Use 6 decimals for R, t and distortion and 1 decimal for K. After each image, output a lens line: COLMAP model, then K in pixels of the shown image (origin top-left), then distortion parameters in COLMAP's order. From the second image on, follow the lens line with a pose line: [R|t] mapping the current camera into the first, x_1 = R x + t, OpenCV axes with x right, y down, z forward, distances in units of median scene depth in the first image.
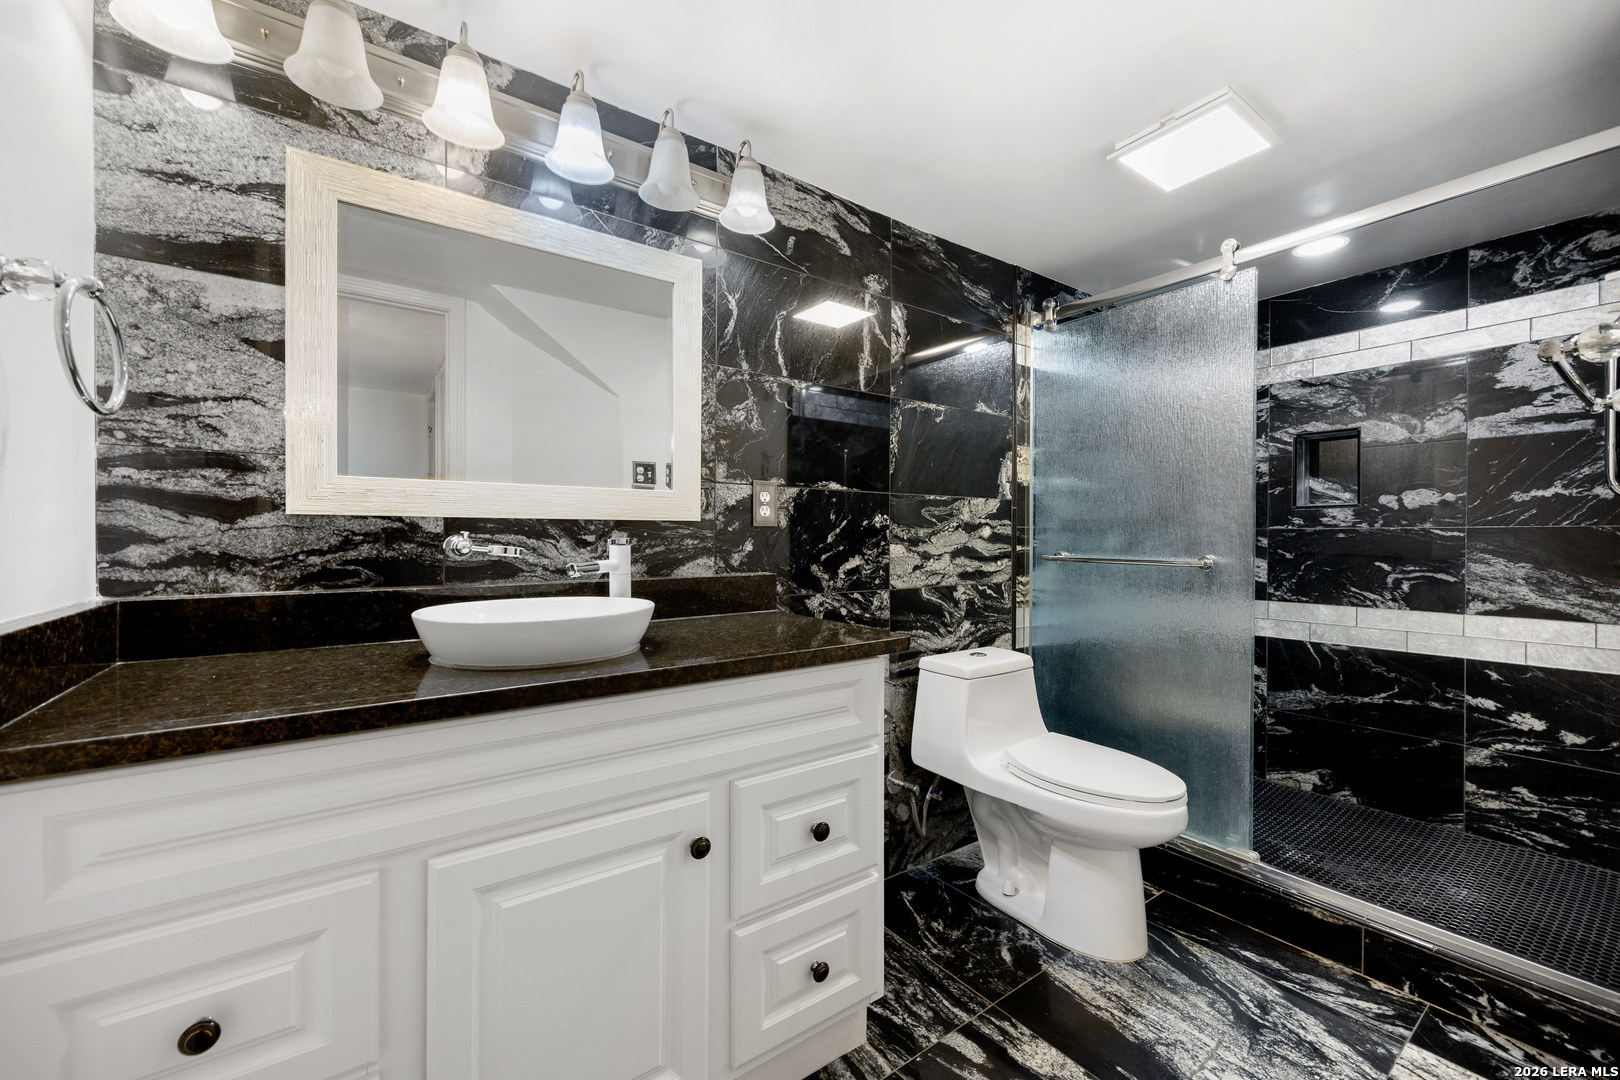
lens RADIAL K [[633.9, 0, 805.7], [0, 633.9, 537.6], [0, 0, 1]] dist [0.000690, -0.001242]
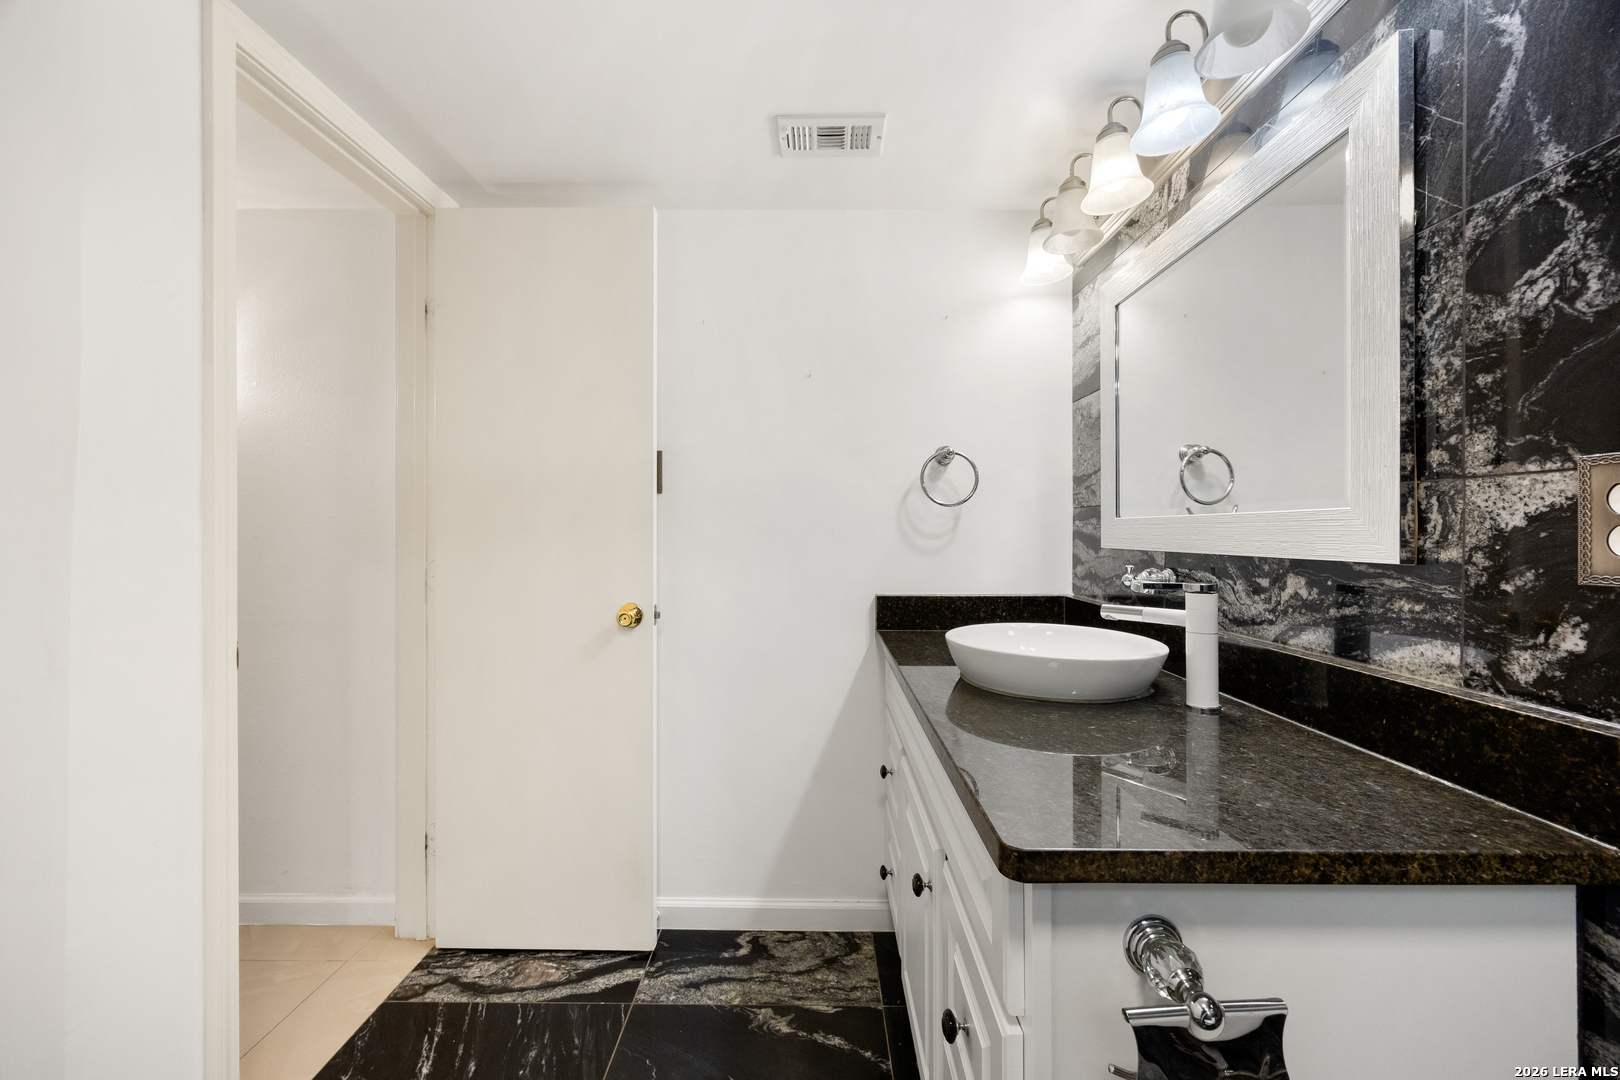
lens RADIAL K [[633.9, 0, 811.3], [0, 633.9, 534.3], [0, 0, 1]] dist [0.000690, -0.001242]
pose [[-0.589644, 0.000016, -0.807663, 0.193280], [-0.005436, 0.999977, 0.003988, -0.019066], [0.807645, 0.006742, -0.589630, 0.360867]]
